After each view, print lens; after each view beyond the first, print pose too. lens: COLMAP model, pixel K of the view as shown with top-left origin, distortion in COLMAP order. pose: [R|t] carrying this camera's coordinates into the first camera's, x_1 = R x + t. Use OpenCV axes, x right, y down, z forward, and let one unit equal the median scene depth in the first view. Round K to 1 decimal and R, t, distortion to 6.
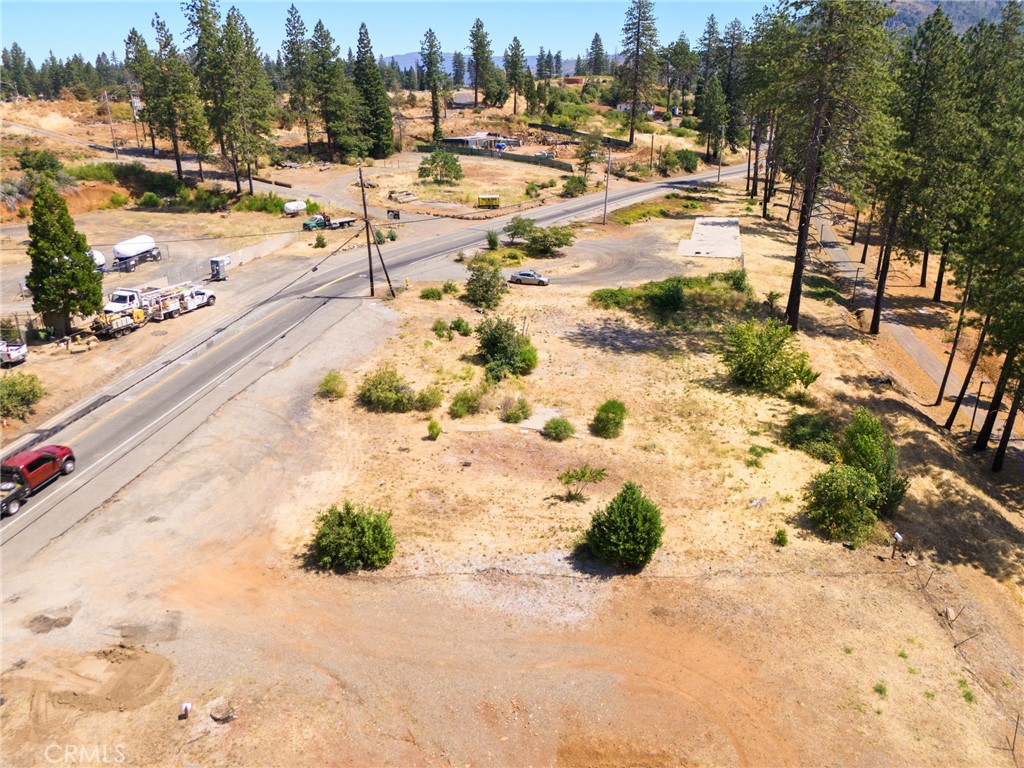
lens RADIAL K [[748.3, 0, 512.0], [0, 748.3, 384.0], [0, 0, 1]] dist [0.081753, -0.070757]
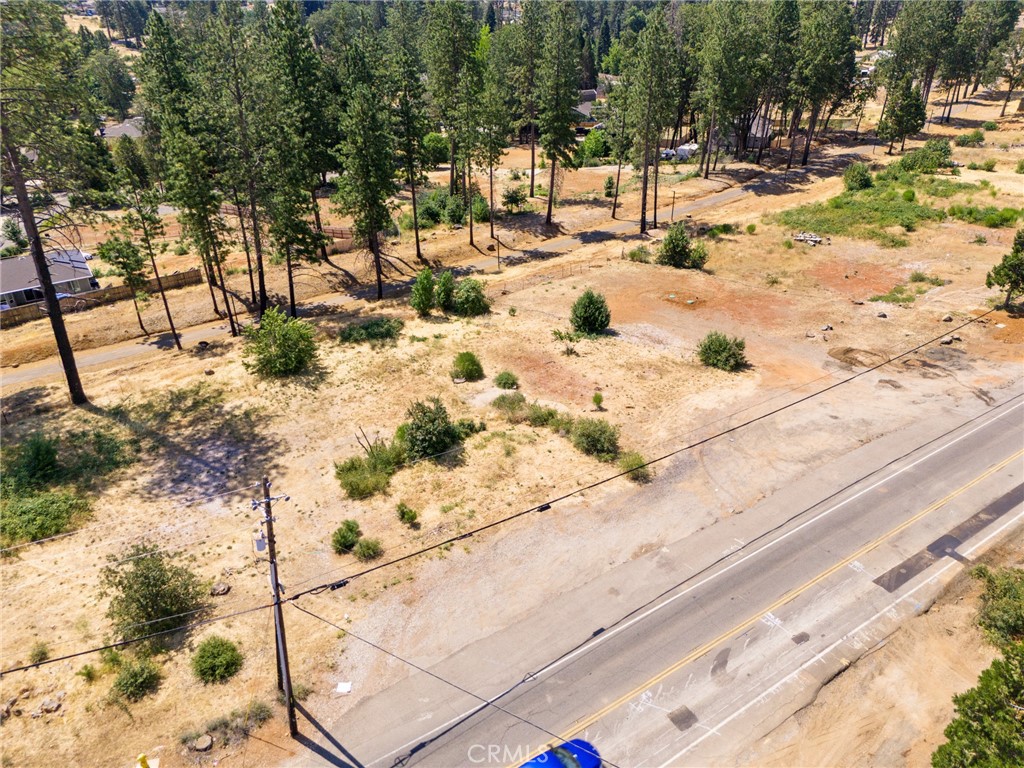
lens RADIAL K [[748.3, 0, 512.0], [0, 748.3, 384.0], [0, 0, 1]] dist [0.081753, -0.070757]
pose [[-0.701045, -0.338691, 0.627554, -0.719287], [0.276328, 0.682243, 0.676895, -0.769539], [-0.657403, 0.647945, -0.384693, 1.489983]]
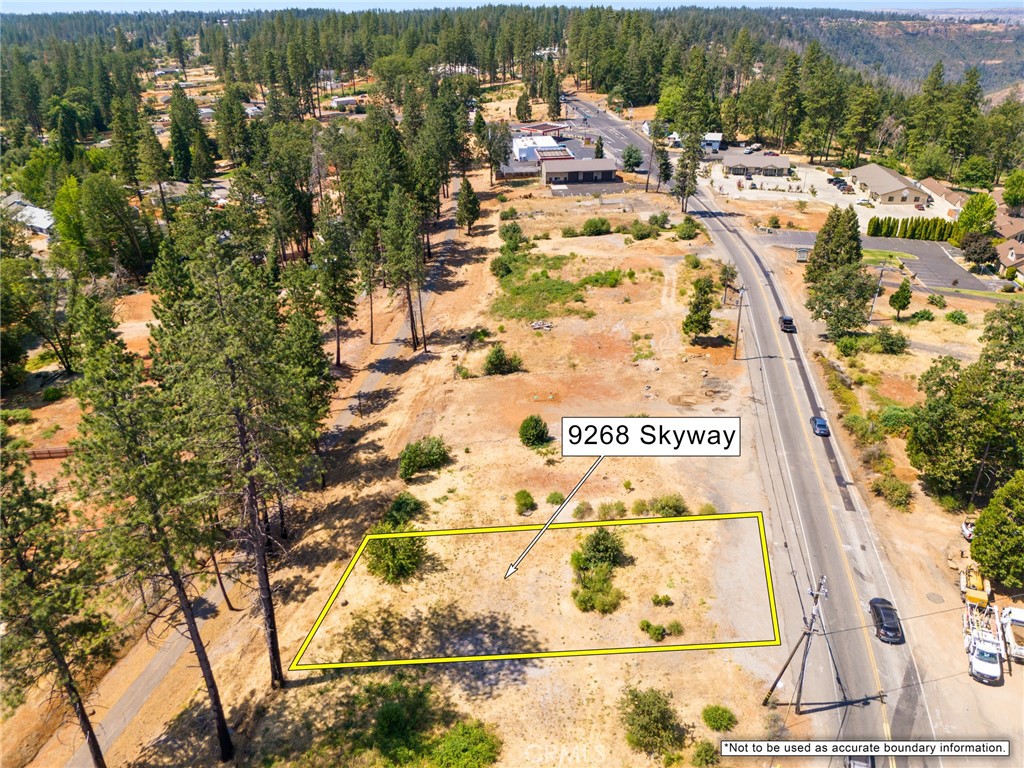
lens RADIAL K [[749.4, 0, 512.0], [0, 749.4, 384.0], [0, 0, 1]] dist [0.087651, -0.098924]
pose [[-0.999526, 0.000625, 0.030780, 0.111334], [0.023599, 0.657637, 0.752965, -1.407637], [-0.019771, 0.753335, -0.657340, 1.950048]]
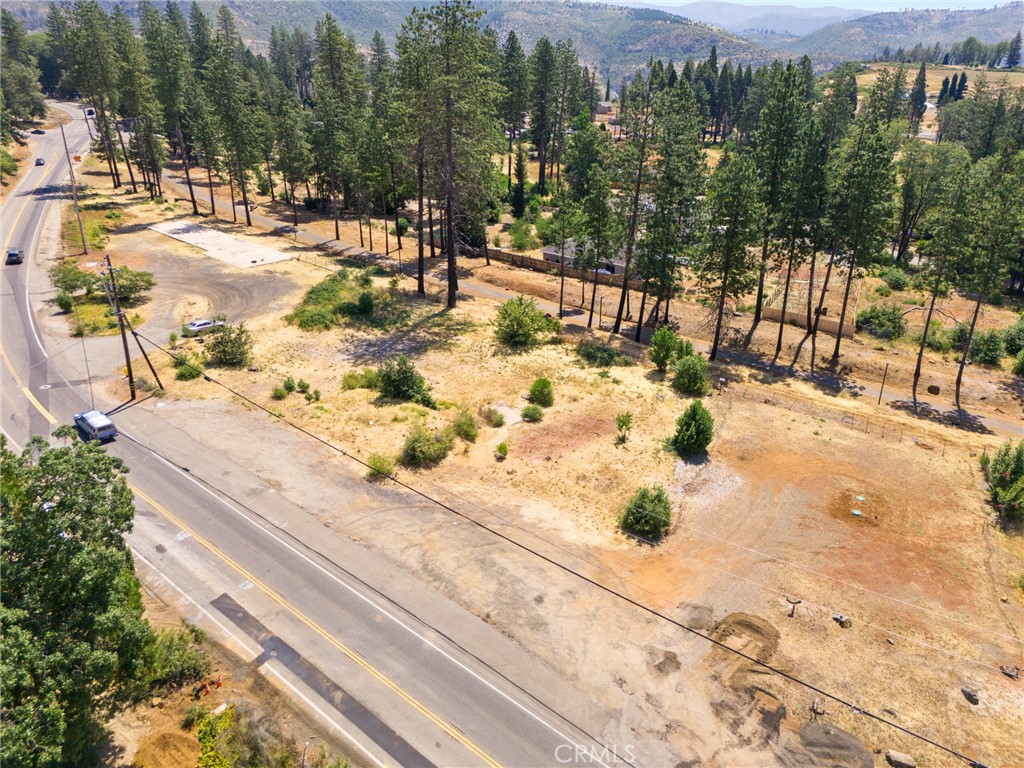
lens RADIAL K [[748.3, 0, 512.0], [0, 748.3, 384.0], [0, 0, 1]] dist [0.081753, -0.070757]
pose [[0.495129, -0.358125, 0.791577, -0.990480], [0.313547, 0.923349, 0.221619, -0.294338], [-0.810269, 0.138467, 0.569466, 0.281439]]
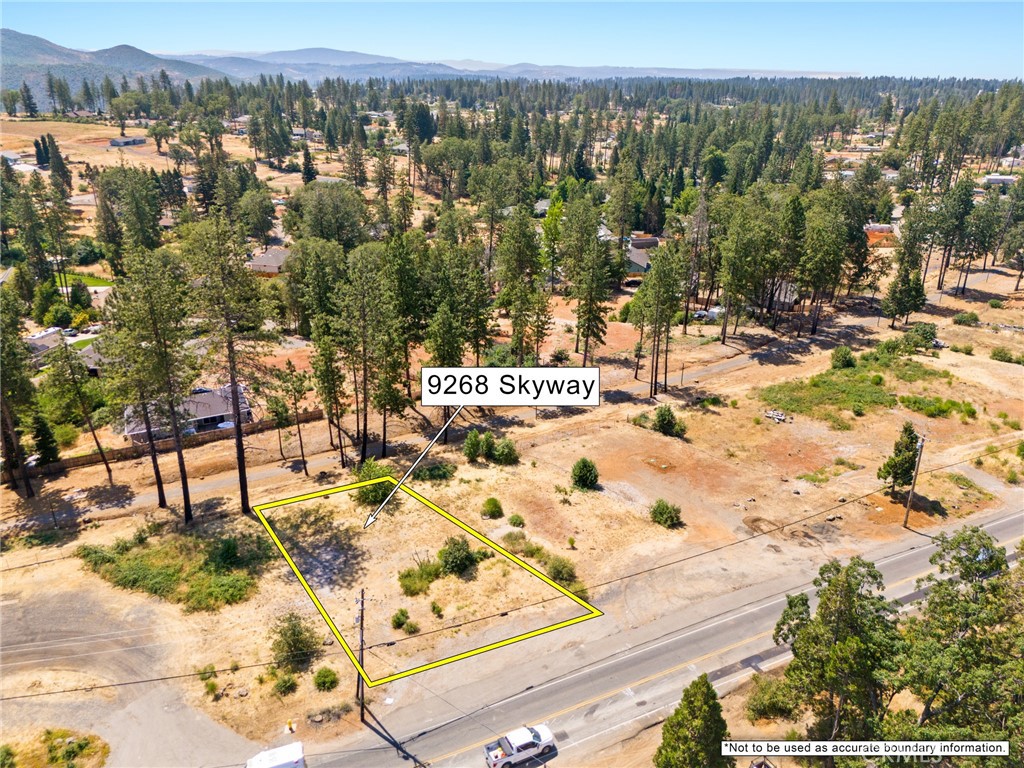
lens RADIAL K [[749.4, 0, 512.0], [0, 749.4, 384.0], [0, 0, 1]] dist [0.087651, -0.098924]
pose [[-0.602646, -0.311032, 0.734900, -1.188856], [0.291372, 0.771573, 0.565489, -1.253905], [-0.742914, 0.554918, -0.374359, 1.533036]]
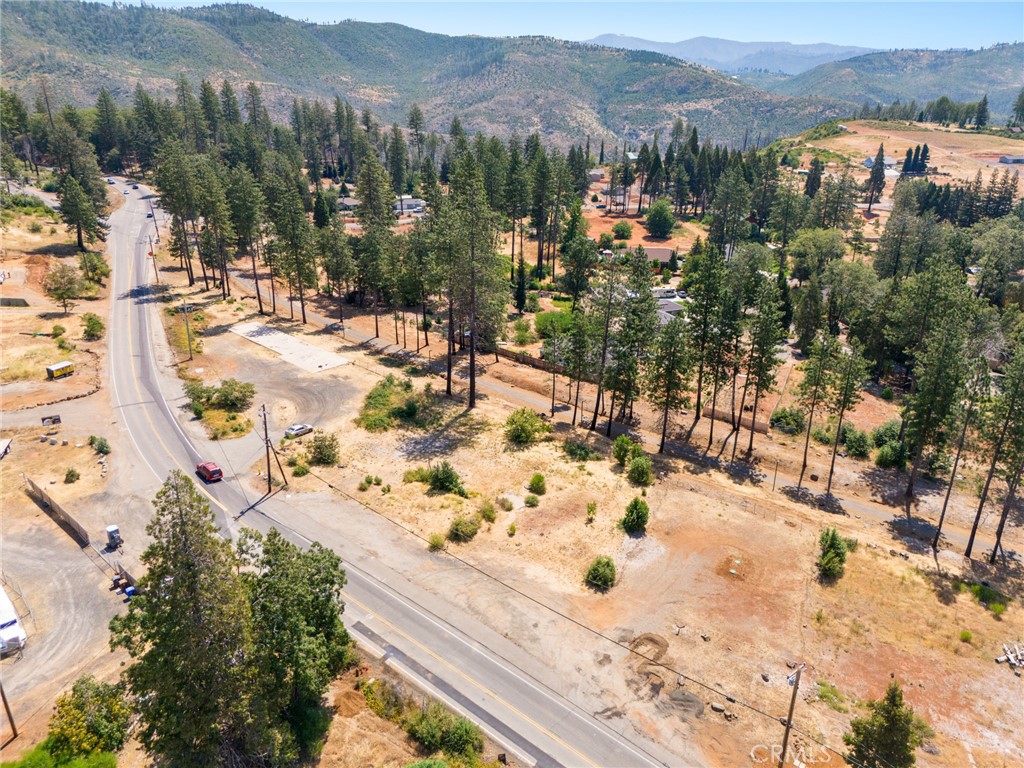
lens RADIAL K [[749.4, 0, 512.0], [0, 749.4, 384.0], [0, 0, 1]] dist [0.087651, -0.098924]
pose [[0.495175, -0.327529, 0.804691, -1.476701], [0.310760, 0.931711, 0.188000, -0.624086], [-0.811314, 0.156973, 0.563142, -0.119365]]
